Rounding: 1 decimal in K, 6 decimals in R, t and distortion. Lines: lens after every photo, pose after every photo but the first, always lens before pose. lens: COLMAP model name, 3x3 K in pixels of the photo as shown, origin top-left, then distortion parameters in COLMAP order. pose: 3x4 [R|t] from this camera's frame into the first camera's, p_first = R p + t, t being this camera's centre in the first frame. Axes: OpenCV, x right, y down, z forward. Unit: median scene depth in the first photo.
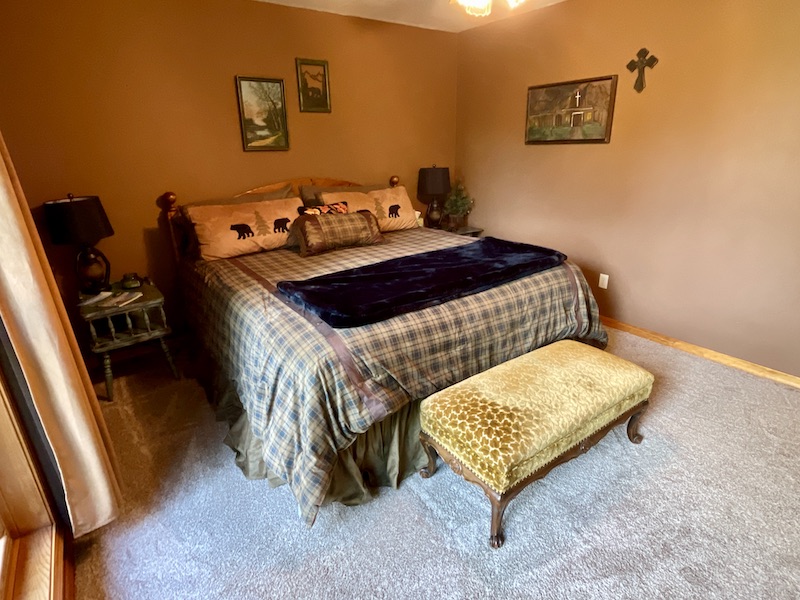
lens RADIAL K [[426.1, 0, 401.3], [0, 426.1, 299.0], [0, 0, 1]] dist [0.000205, 0.000625]
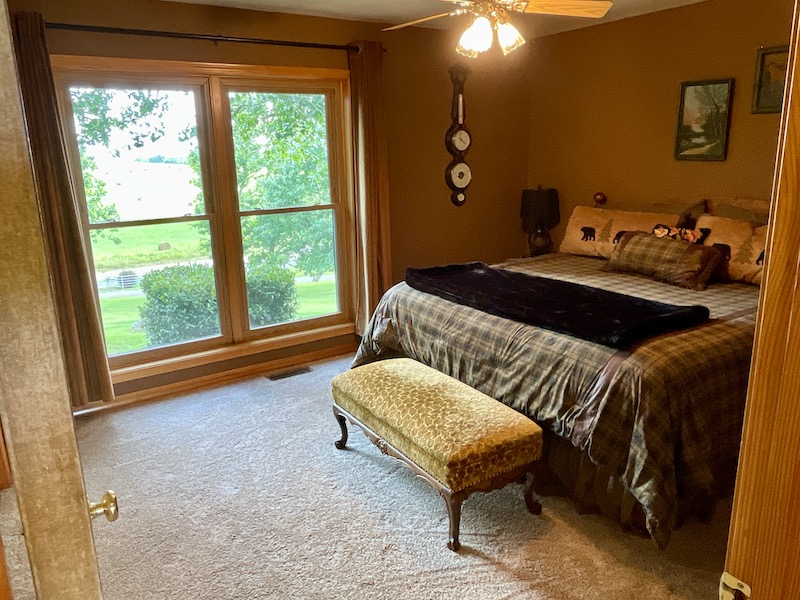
lens RADIAL K [[610.1, 0, 401.4], [0, 610.1, 300.5], [0, 0, 1]] dist [0.003220, -0.000051]
pose [[-0.039554, 0.270134, -0.962010, 1.061427], [-0.322836, 0.907674, 0.268150, -0.244544], [0.945628, 0.321178, 0.051307, 0.490992]]
